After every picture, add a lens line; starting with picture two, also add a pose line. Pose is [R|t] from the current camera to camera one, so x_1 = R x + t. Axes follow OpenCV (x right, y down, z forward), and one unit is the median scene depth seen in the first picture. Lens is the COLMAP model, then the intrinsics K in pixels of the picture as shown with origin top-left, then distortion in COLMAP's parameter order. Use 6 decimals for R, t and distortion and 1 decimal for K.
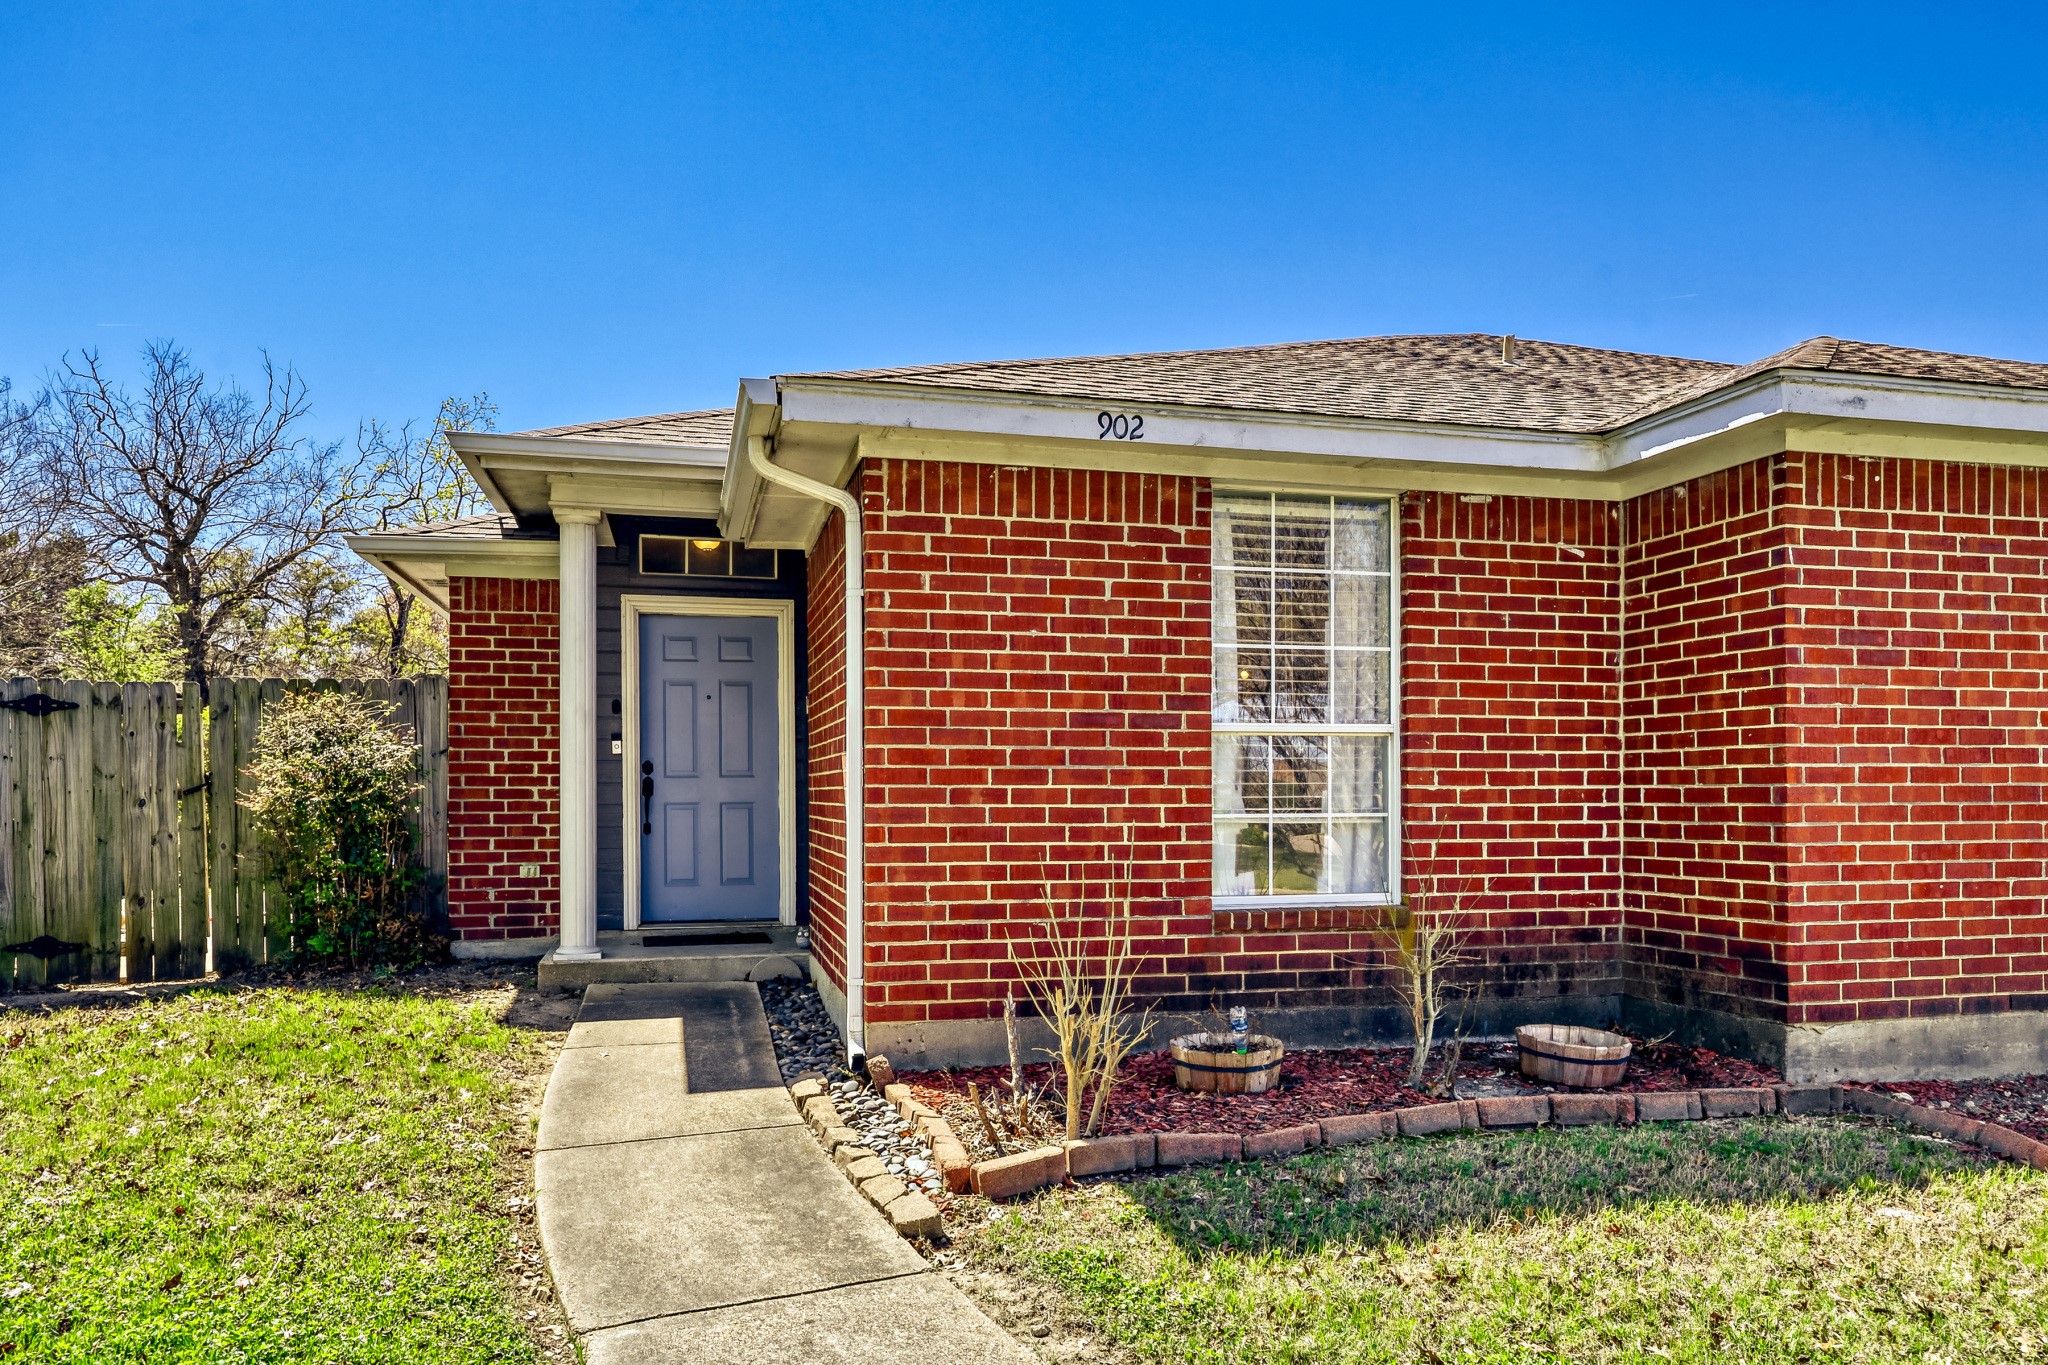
lens RADIAL K [[1384.0, 0, 1028.5], [0, 1384.0, 767.7], [0, 0, 1]] dist [0.001120, 0.001650]
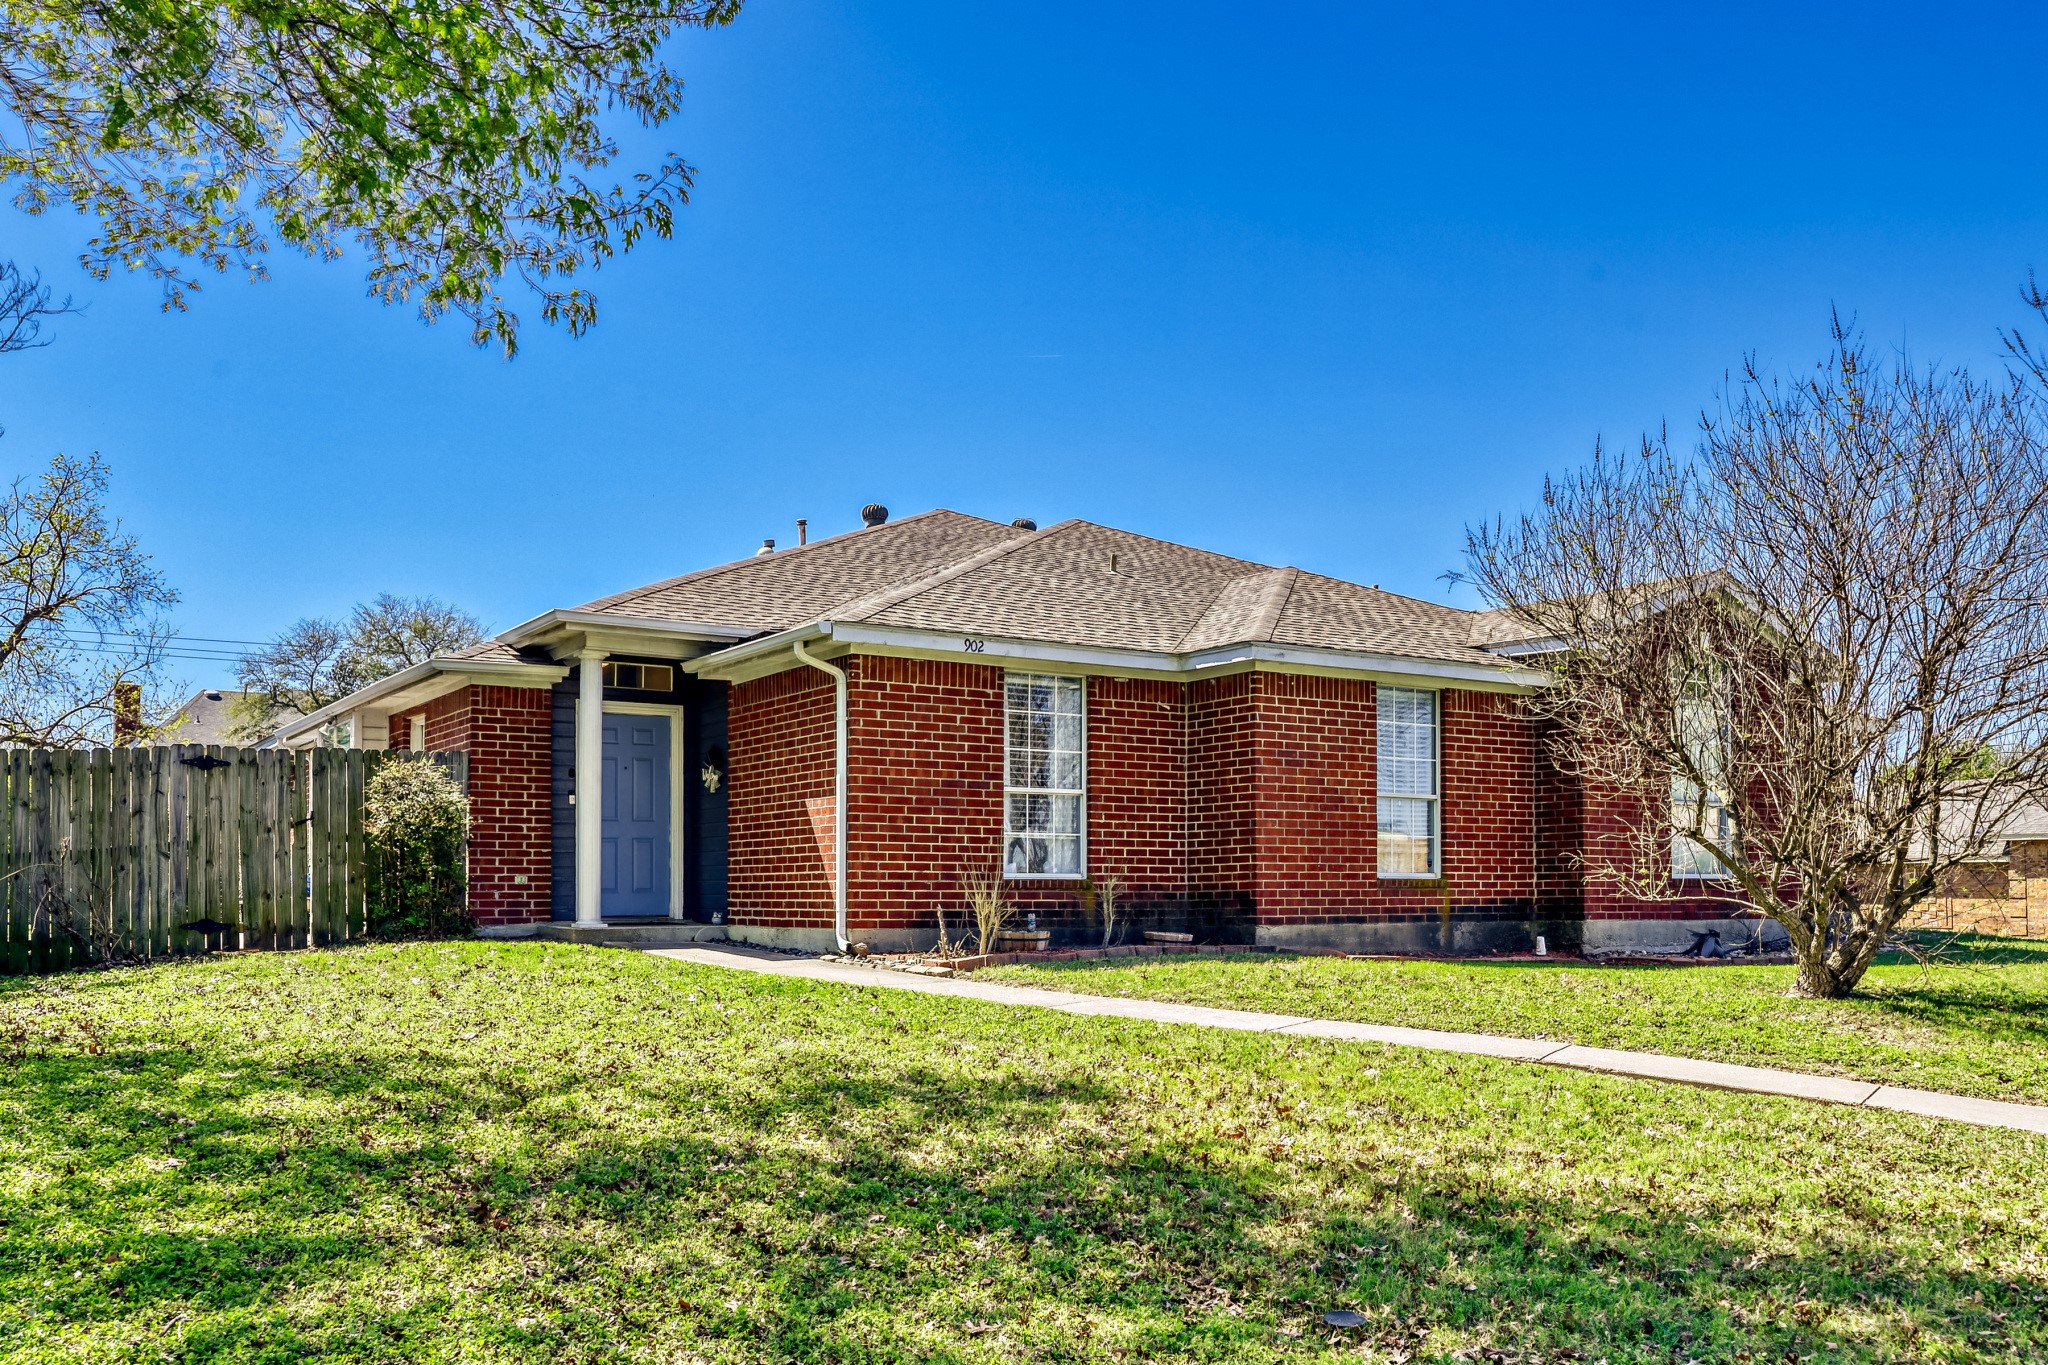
lens RADIAL K [[1694.1, 0, 1022.1], [0, 1694.1, 803.6], [0, 0, 1]] dist [0.007773, 0.002824]
pose [[0.945901, 0.017332, 0.323991, -0.638801], [-0.004572, 0.999185, -0.040102, 0.090916], [-0.324422, 0.036451, 0.945210, -1.342326]]
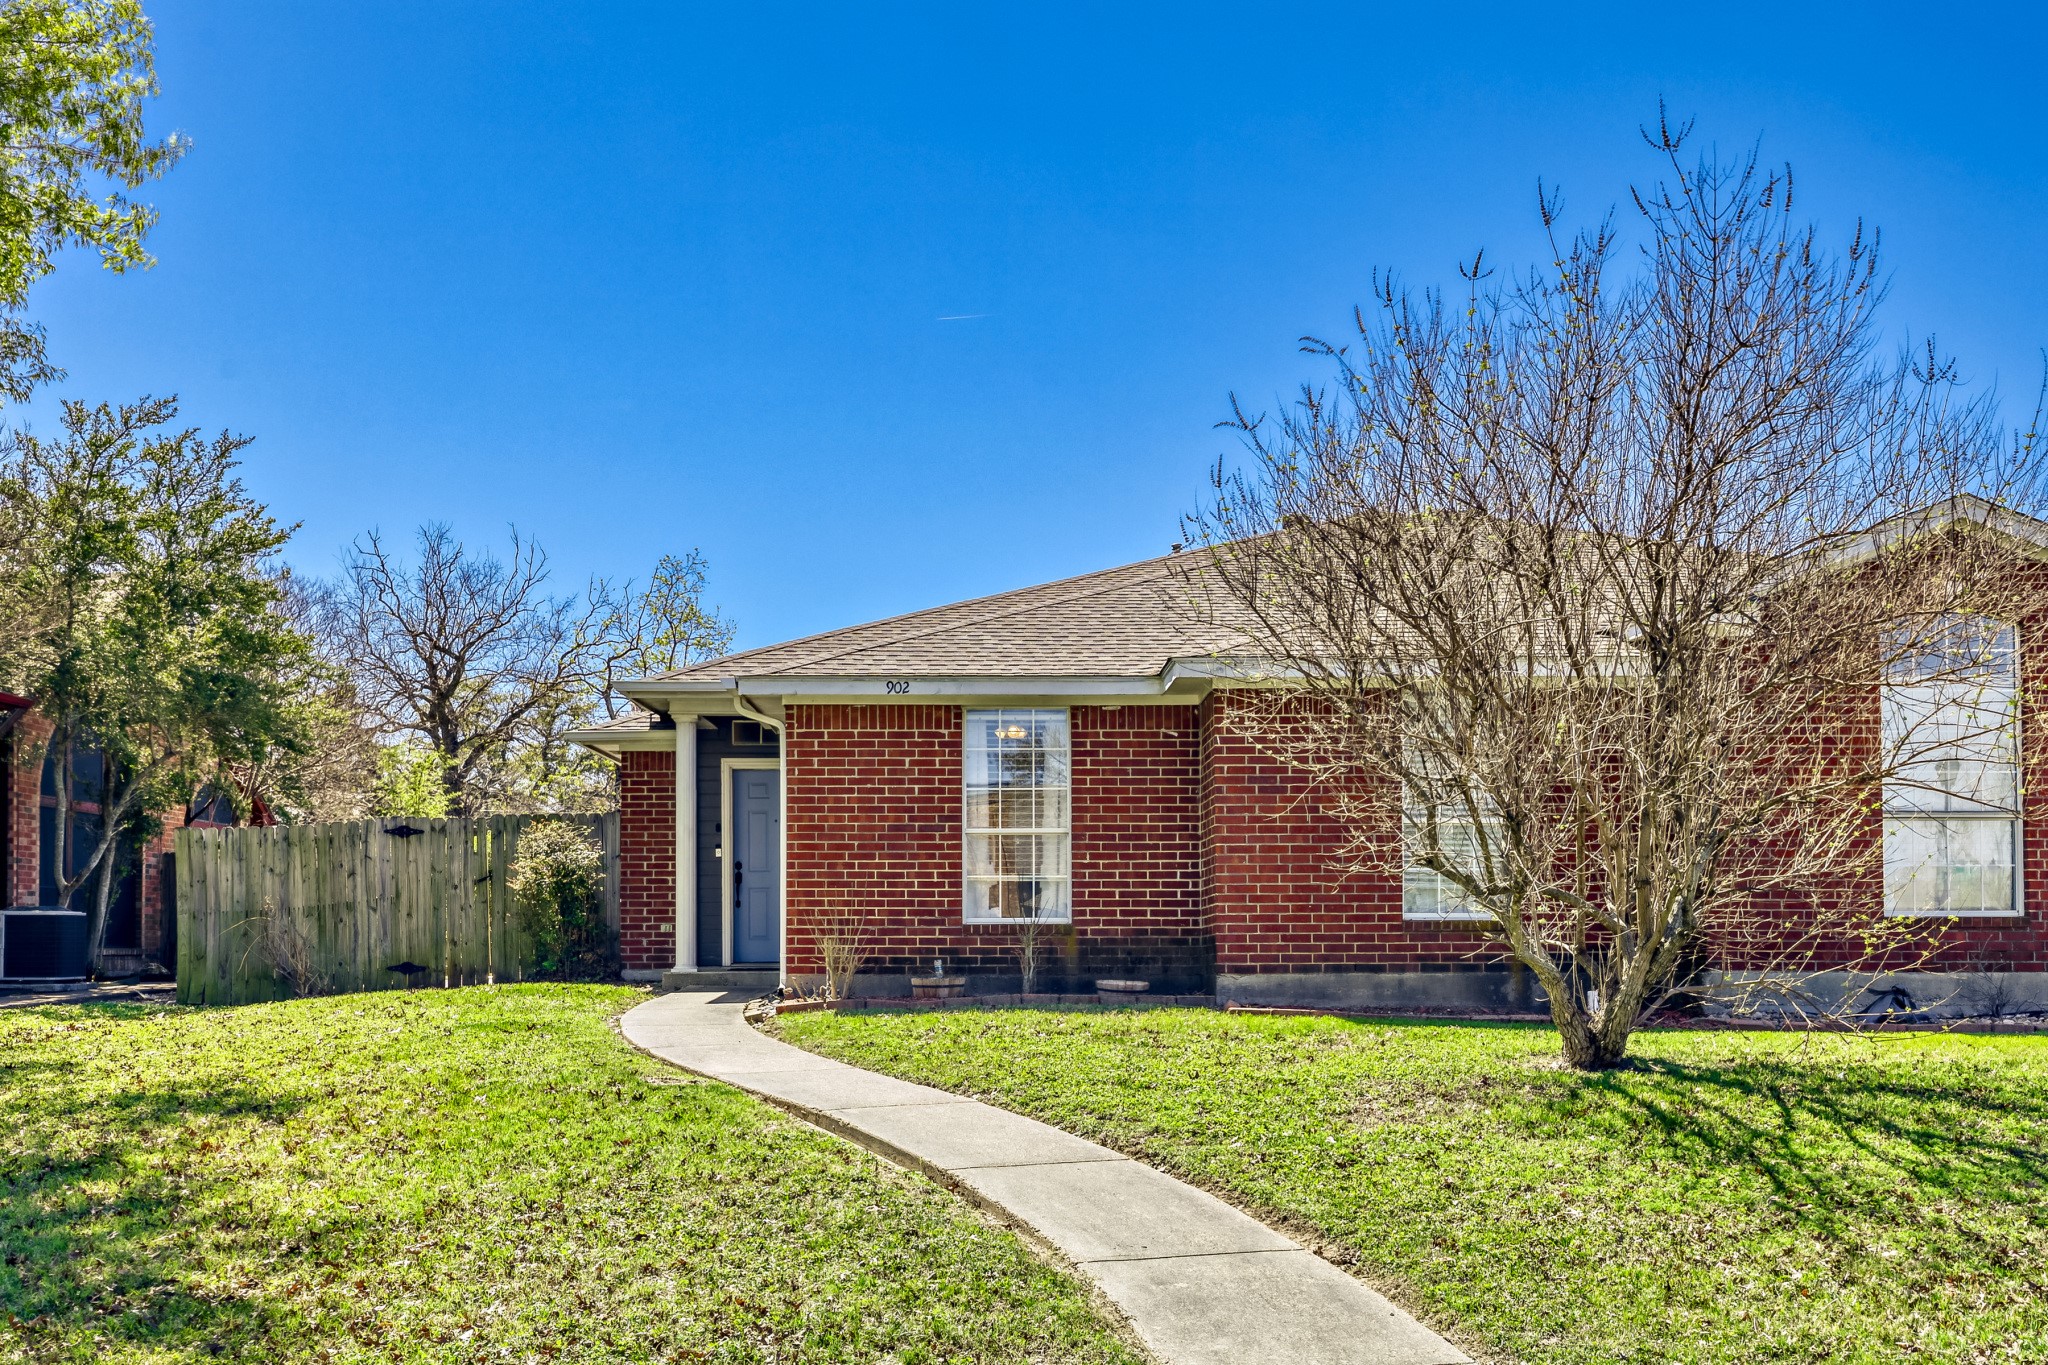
lens RADIAL K [[1891.9, 0, 1023.4], [0, 1891.9, 850.8], [0, 0, 1]] dist [0.005732, 0.001499]
pose [[0.972809, -0.013056, -0.231243, 0.825979], [0.004768, 0.999327, -0.036363, 0.095815], [0.231562, 0.034271, 0.972216, -1.571876]]
